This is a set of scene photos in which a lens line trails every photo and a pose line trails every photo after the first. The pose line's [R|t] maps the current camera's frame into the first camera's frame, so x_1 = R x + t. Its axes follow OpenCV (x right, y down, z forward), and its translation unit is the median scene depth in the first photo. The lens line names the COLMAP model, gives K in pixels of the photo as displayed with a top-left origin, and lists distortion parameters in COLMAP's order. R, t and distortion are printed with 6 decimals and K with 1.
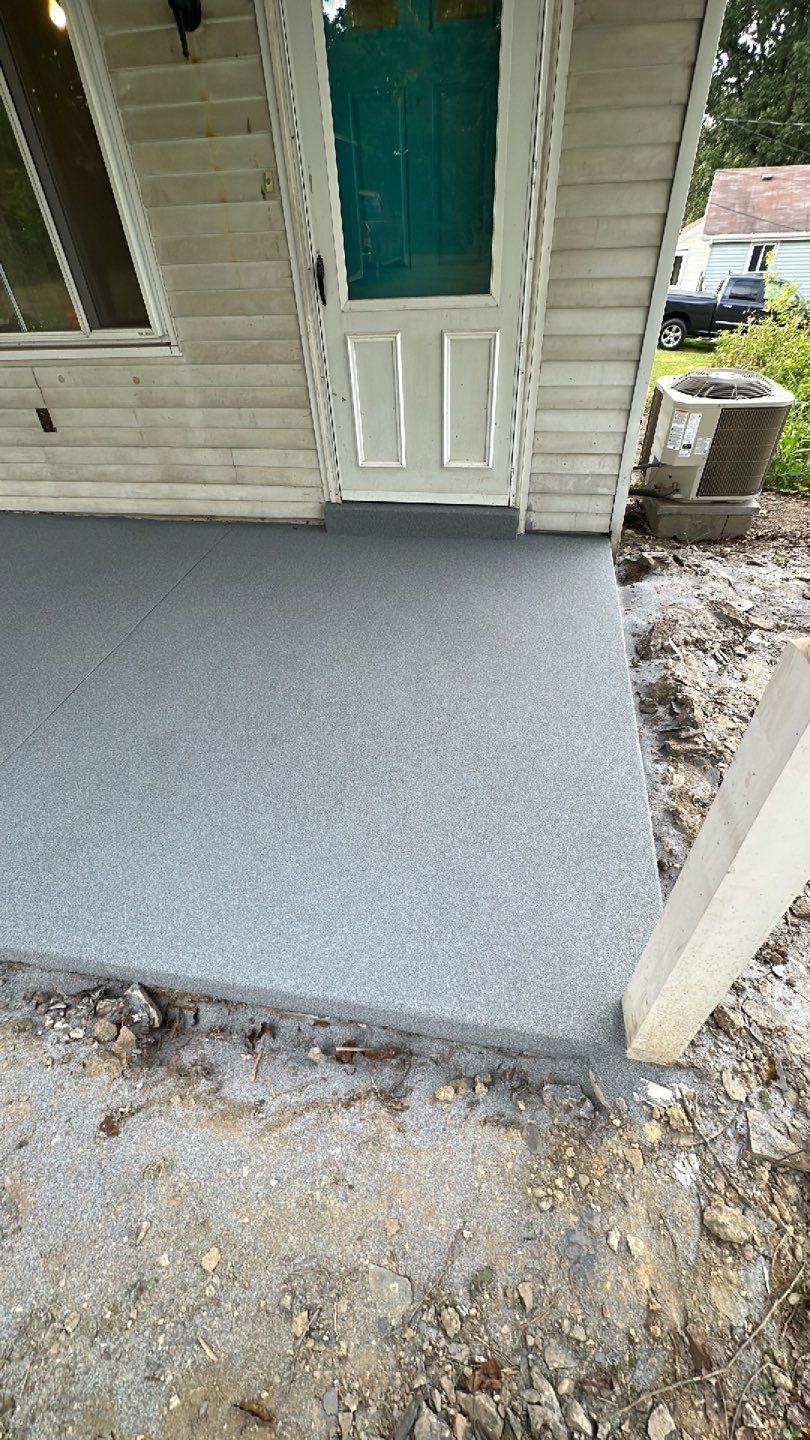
lens RADIAL K [[580.5, 0, 400.2], [0, 580.5, 719.7], [0, 0, 1]] dist [0.001388, -0.000625]
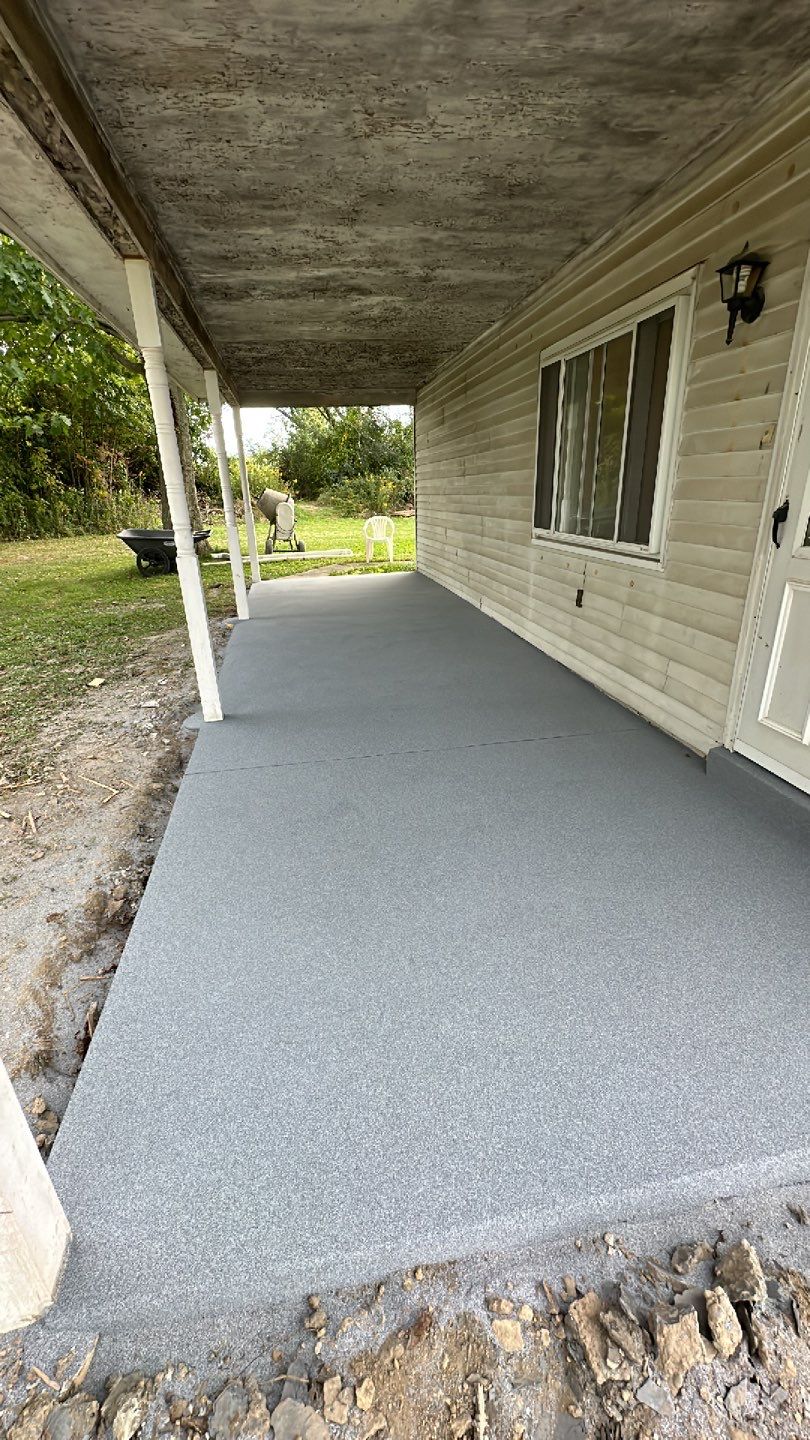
lens RADIAL K [[580.5, 0, 402.0], [0, 580.5, 719.9], [0, 0, 1]] dist [0.001388, -0.000625]
pose [[0.351434, 0.380919, -0.855216, 0.488816], [-0.608514, 0.787147, 0.100544, -0.242267], [0.711480, 0.485077, 0.508425, 0.267310]]
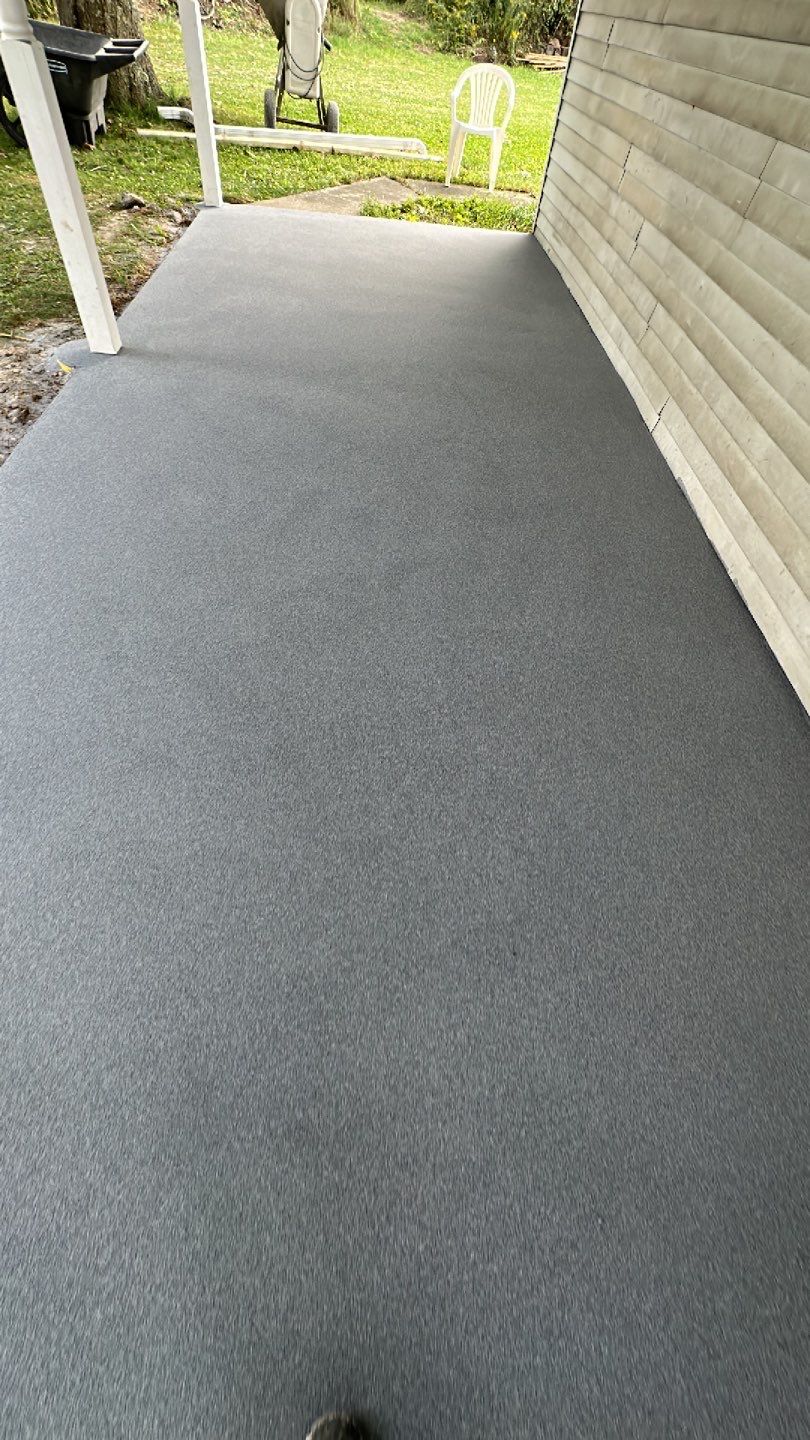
lens RADIAL K [[580.5, 0, 401.6], [0, 580.5, 719.3], [0, 0, 1]] dist [0.001388, -0.000625]
pose [[0.192509, 0.808537, -0.556064, -0.677635], [-0.717574, 0.502515, 0.482251, -0.466104], [0.669348, 0.306180, 0.676925, 0.649406]]
